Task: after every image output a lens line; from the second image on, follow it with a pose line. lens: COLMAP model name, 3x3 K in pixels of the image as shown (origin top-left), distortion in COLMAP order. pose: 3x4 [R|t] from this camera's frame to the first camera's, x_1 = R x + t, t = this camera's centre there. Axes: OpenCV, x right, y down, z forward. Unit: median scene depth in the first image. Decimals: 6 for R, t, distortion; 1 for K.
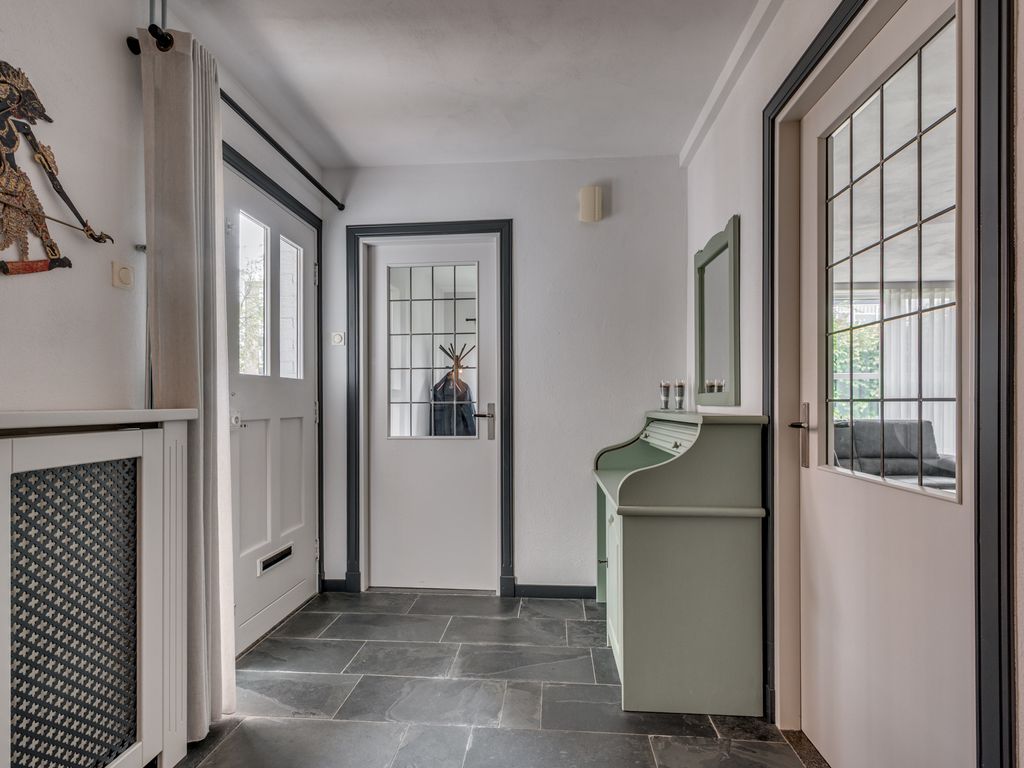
lens RADIAL K [[529.7, 0, 510.9], [0, 529.7, 384.7], [0, 0, 1]] dist [-0.000163, 0.000080]
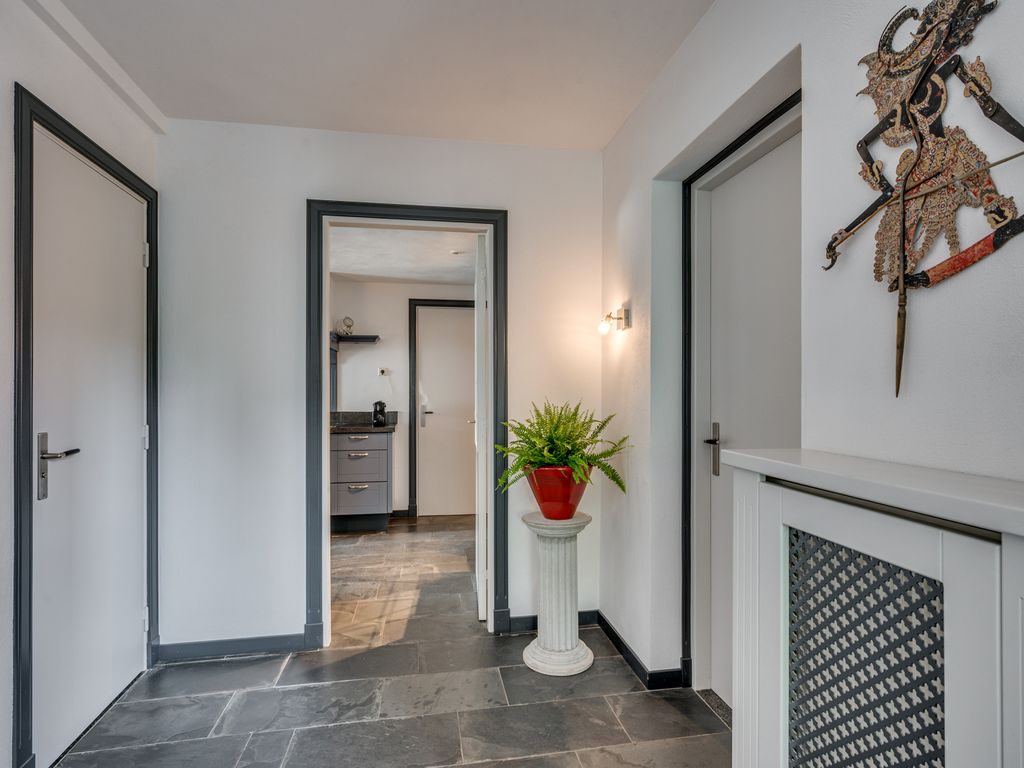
lens RADIAL K [[529.7, 0, 510.9], [0, 529.7, 384.7], [0, 0, 1]] dist [-0.000163, 0.000080]
pose [[-0.968899, 0.004905, -0.247409, -0.160220], [0.016805, 0.998800, -0.046007, -0.037200], [0.246886, -0.048734, -0.967818, 1.332504]]
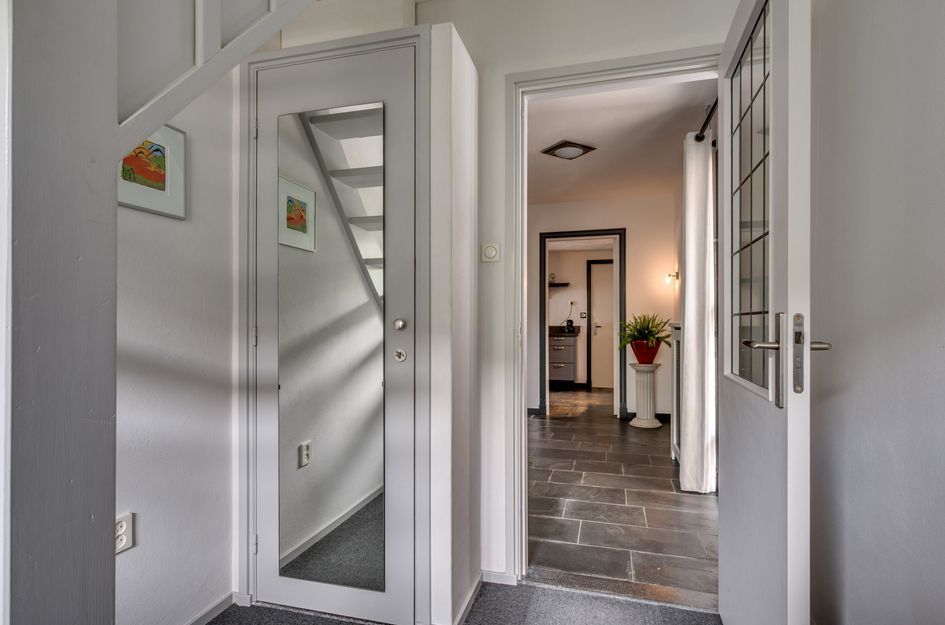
lens RADIAL K [[490.0, 0, 472.3], [0, 490.0, 317.5], [0, 0, 1]] dist [-0.000200, -0.000021]
pose [[-0.981109, 0.007989, 0.193291, -0.170549], [-0.001801, 0.998726, -0.050421, 0.134414], [-0.193448, -0.049817, -0.979845, 3.266193]]
